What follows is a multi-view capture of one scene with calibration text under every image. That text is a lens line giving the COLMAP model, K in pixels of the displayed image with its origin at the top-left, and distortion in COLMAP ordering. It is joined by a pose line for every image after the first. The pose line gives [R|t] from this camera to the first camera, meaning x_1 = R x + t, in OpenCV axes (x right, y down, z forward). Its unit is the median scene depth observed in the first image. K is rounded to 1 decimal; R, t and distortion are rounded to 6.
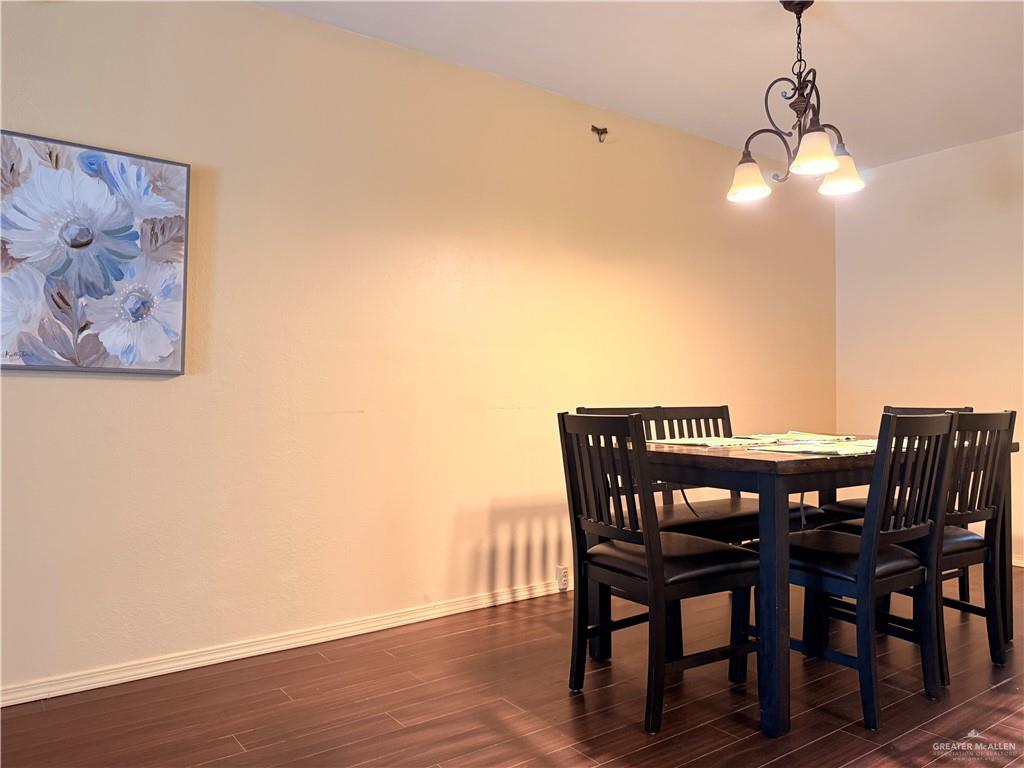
lens RADIAL K [[737.3, 0, 511.7], [0, 737.3, 386.5], [0, 0, 1]] dist [0.007054, 0.001048]
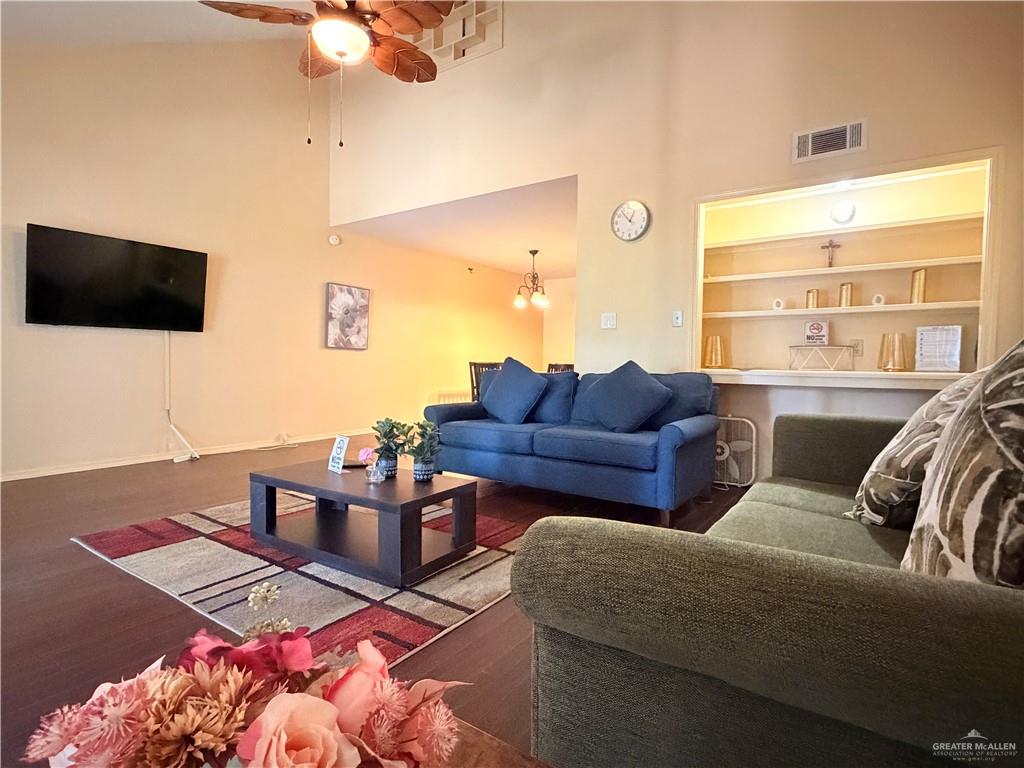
lens RADIAL K [[542.7, 0, 516.0], [0, 542.7, 383.1], [0, 0, 1]] dist [0.002310, 0.000209]
pose [[0.941008, 0.007128, 0.338310, -0.665549], [-0.024417, 0.998602, 0.046876, 0.002762], [-0.337503, -0.052371, 0.939866, -1.698620]]
